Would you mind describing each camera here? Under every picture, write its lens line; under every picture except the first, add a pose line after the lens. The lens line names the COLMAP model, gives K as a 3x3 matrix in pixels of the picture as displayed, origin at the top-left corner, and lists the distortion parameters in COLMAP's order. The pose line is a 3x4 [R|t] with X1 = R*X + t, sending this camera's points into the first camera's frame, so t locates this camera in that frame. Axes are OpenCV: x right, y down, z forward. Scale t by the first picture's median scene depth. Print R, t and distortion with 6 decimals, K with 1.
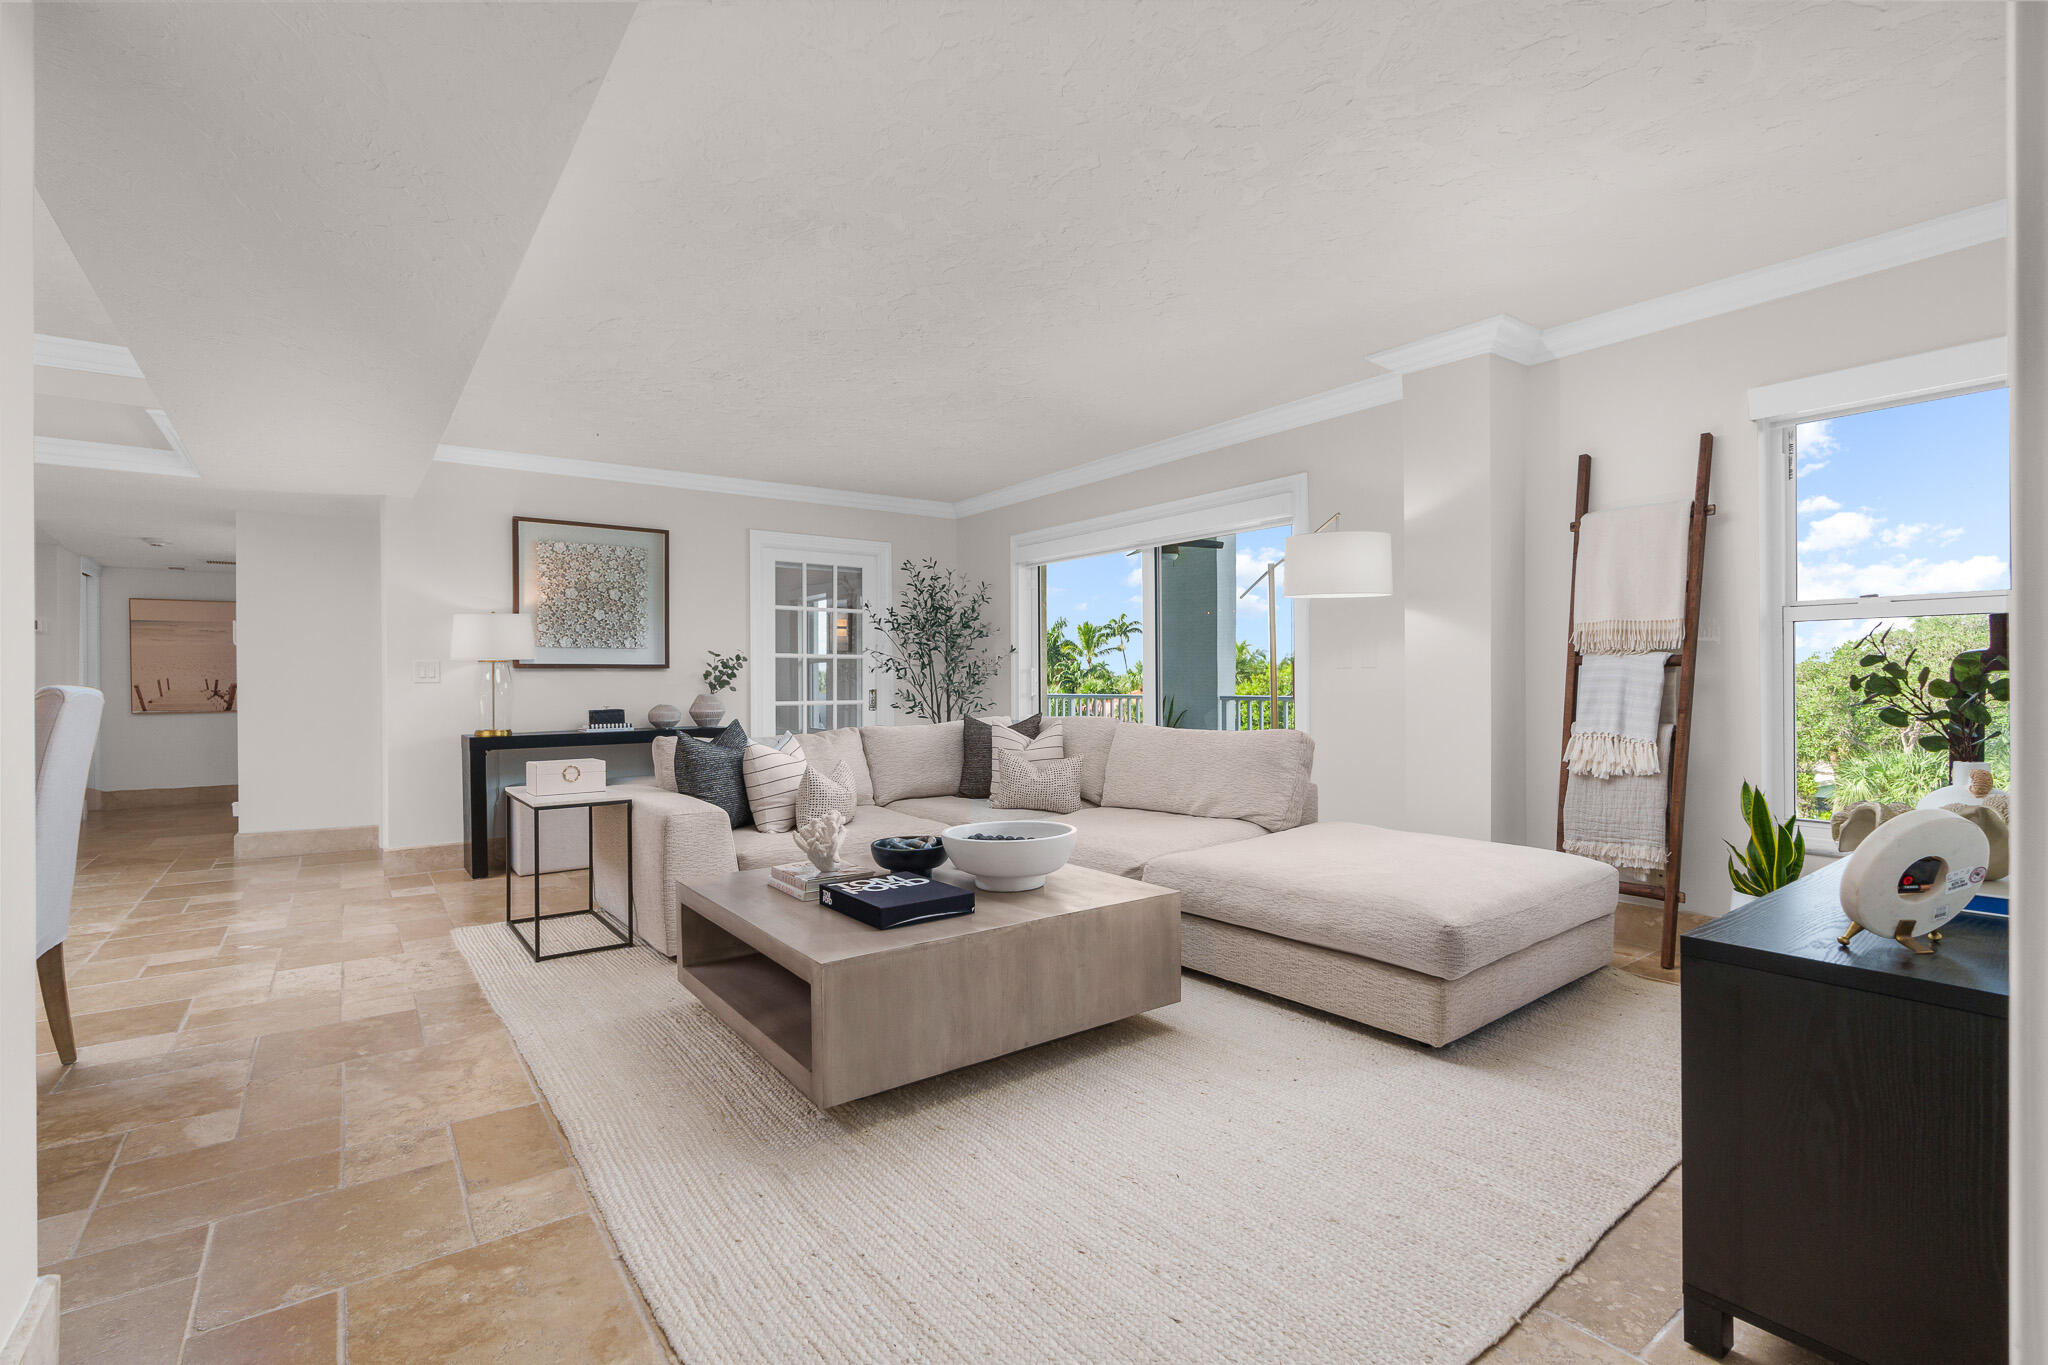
lens RADIAL K [[934.4, 0, 1021.5], [0, 934.4, 678.4], [0, 0, 1]] dist [-0.004519, 0.002385]
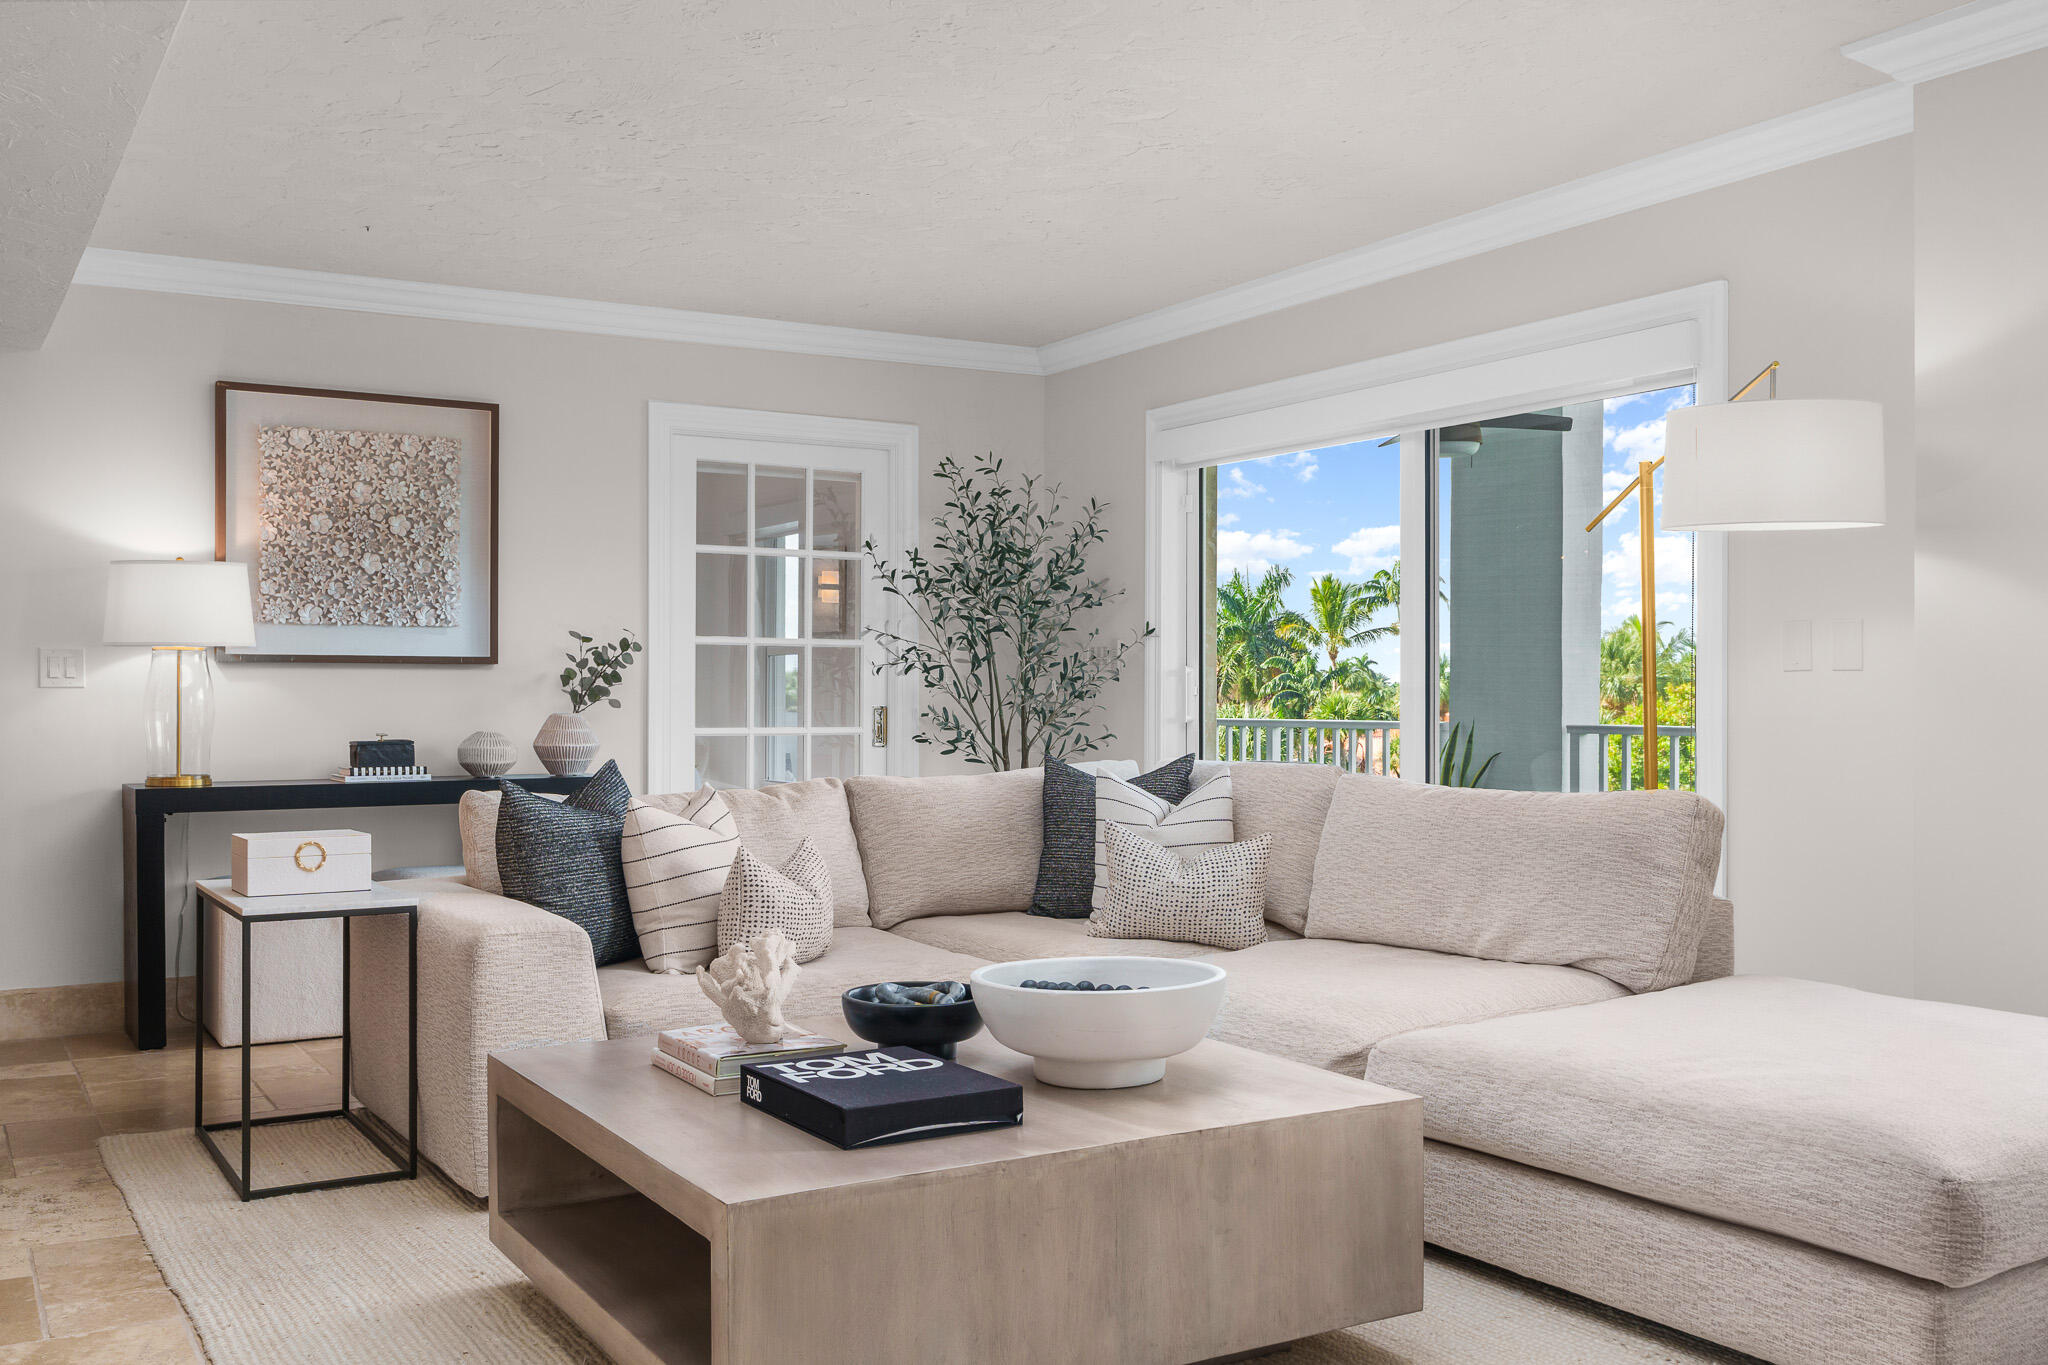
lens RADIAL K [[1864.8, 0, 1023.2], [0, 1864.8, 677.2], [0, 0, 1]] dist [0.013938, 0.000000]
pose [[0.995321, 0.005932, -0.096442, 0.026714], [-0.006480, 0.999965, -0.005369, 0.000469], [0.096407, 0.005969, 0.995324, -0.033232]]
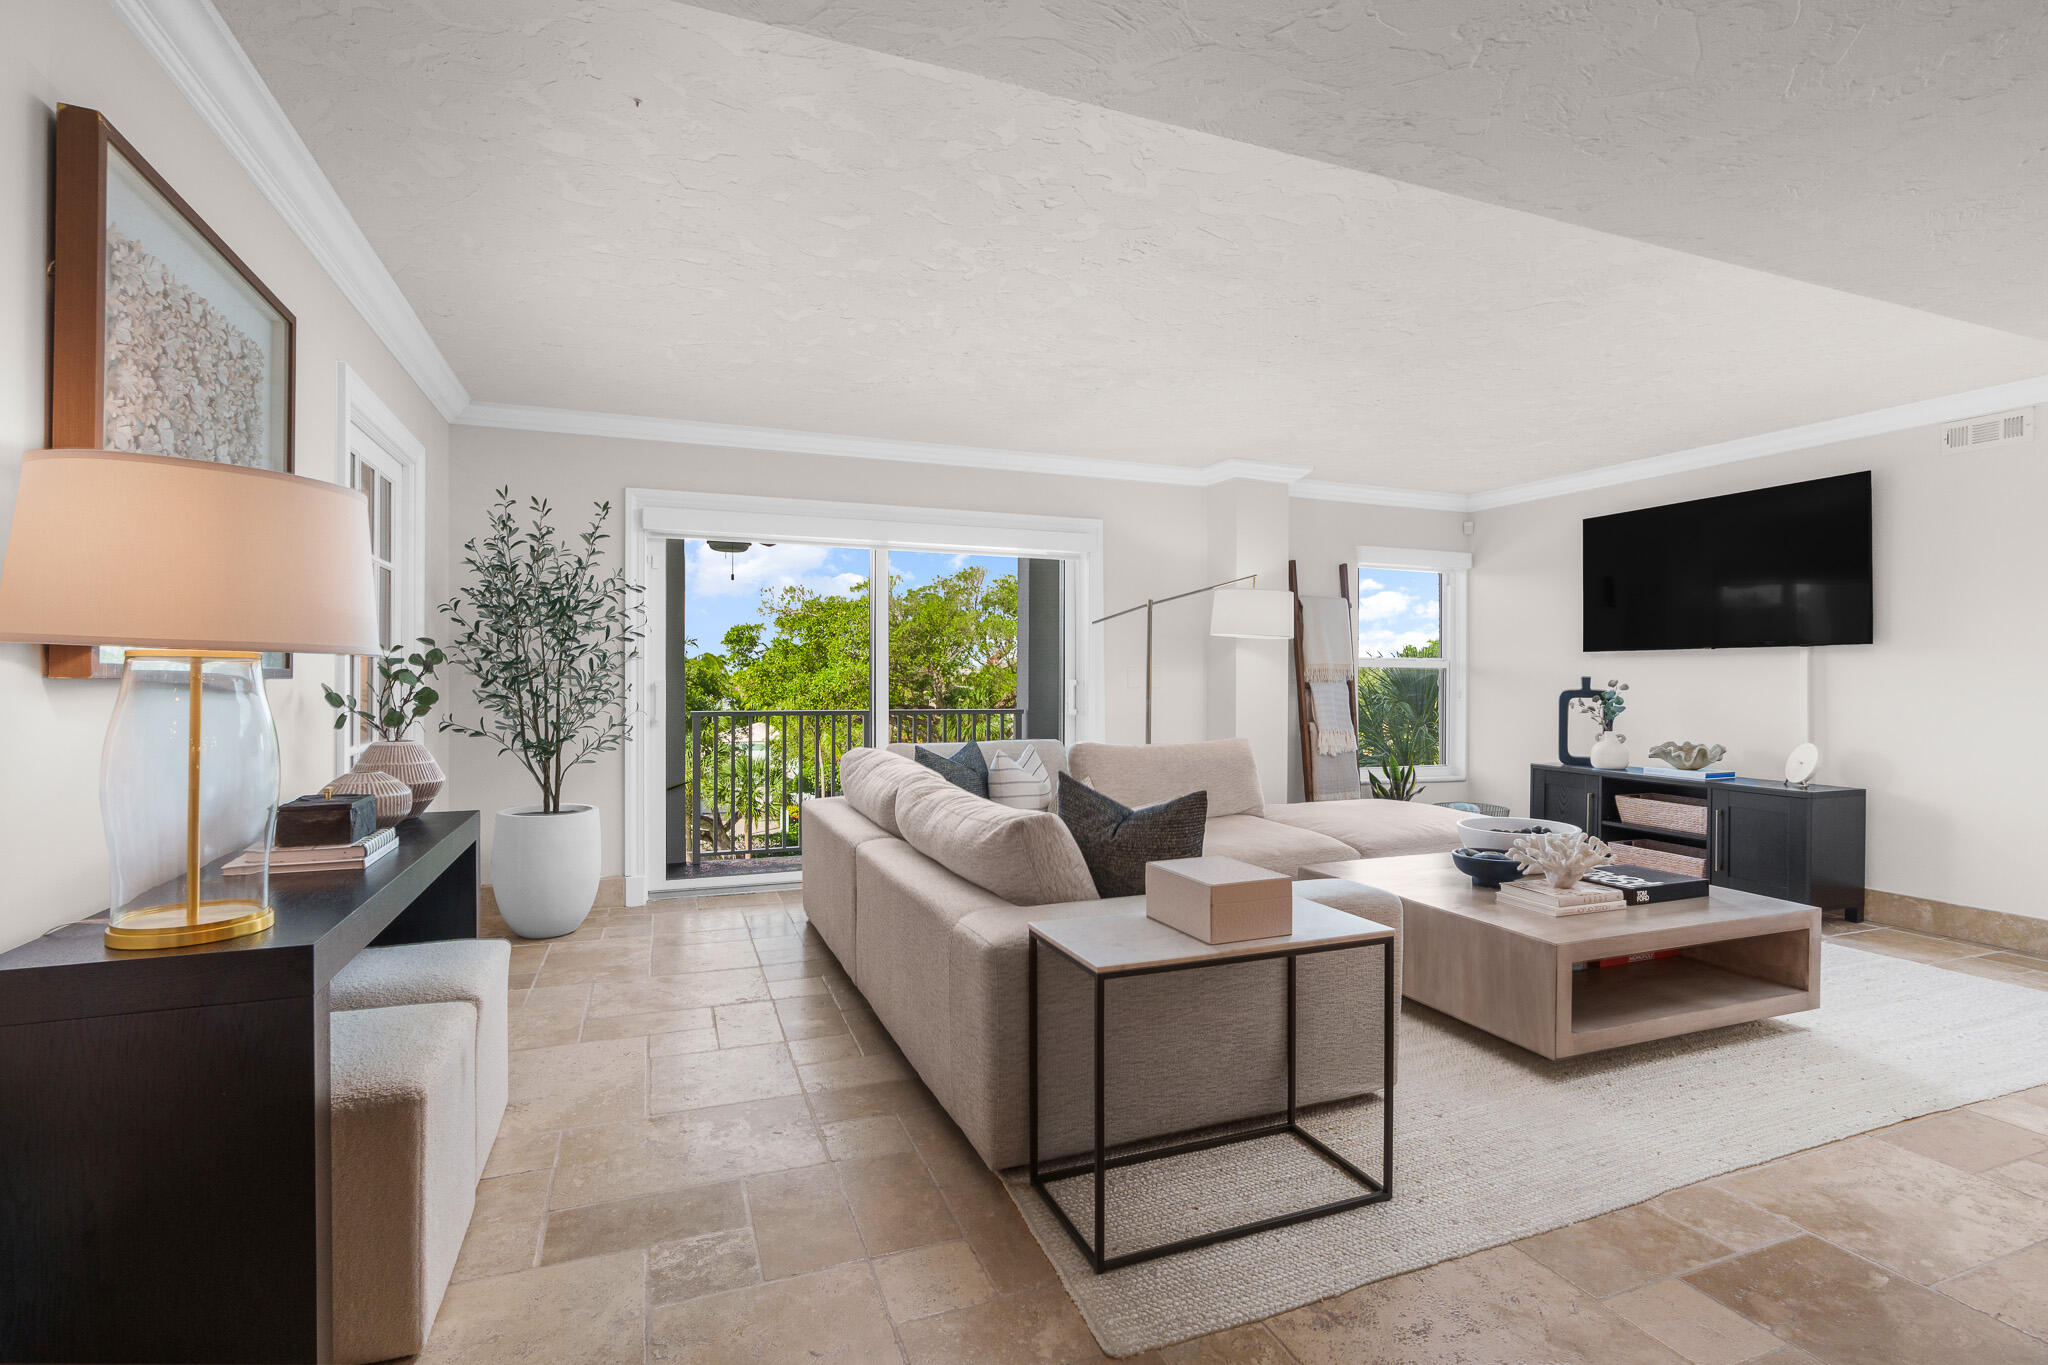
lens RADIAL K [[934.4, 0, 1039.0], [0, 934.4, 671.3], [0, 0, 1]] dist [-0.004519, 0.002385]
pose [[0.270112, 0.014820, 0.962715, -0.788202], [-0.008861, 0.999877, -0.012906, -0.014450], [-0.962788, -0.005044, 0.270210, 0.715621]]
